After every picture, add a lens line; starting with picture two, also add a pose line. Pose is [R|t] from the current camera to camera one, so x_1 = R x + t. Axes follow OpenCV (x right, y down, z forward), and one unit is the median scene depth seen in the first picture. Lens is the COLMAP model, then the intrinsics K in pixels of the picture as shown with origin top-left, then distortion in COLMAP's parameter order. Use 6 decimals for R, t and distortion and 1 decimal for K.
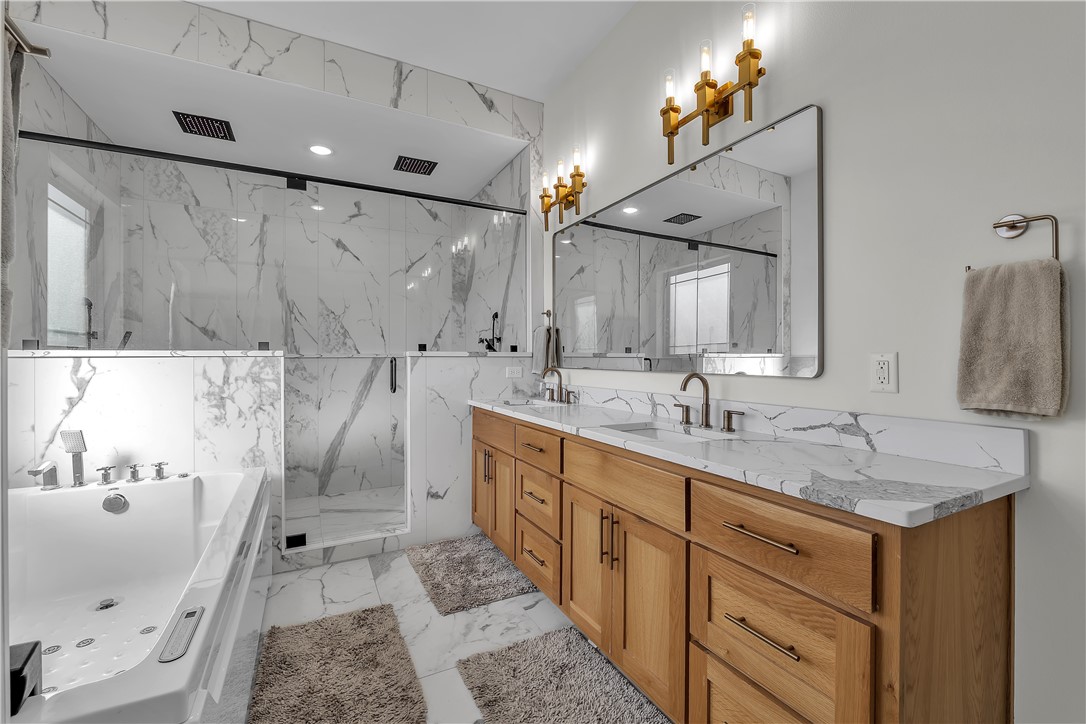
lens RADIAL K [[451.4, 0, 542.4], [0, 451.4, 358.4], [0, 0, 1]] dist [-0.002239, -0.000615]
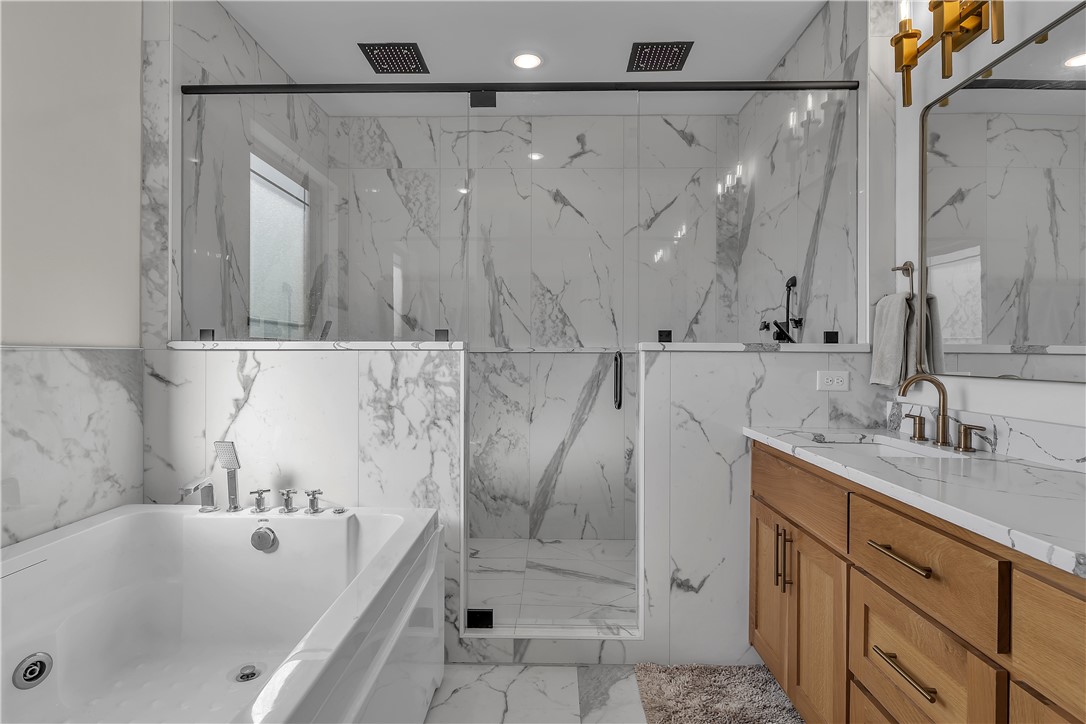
lens RADIAL K [[556.1, 0, 540.5], [0, 556.1, 351.5], [0, 0, 1]] dist [-0.000064, 0.000036]
pose [[0.874705, 0.003491, -0.484643, -0.049931], [-0.006419, 0.999970, -0.004383, 0.000724], [0.484613, 0.006945, 0.874701, 0.266524]]
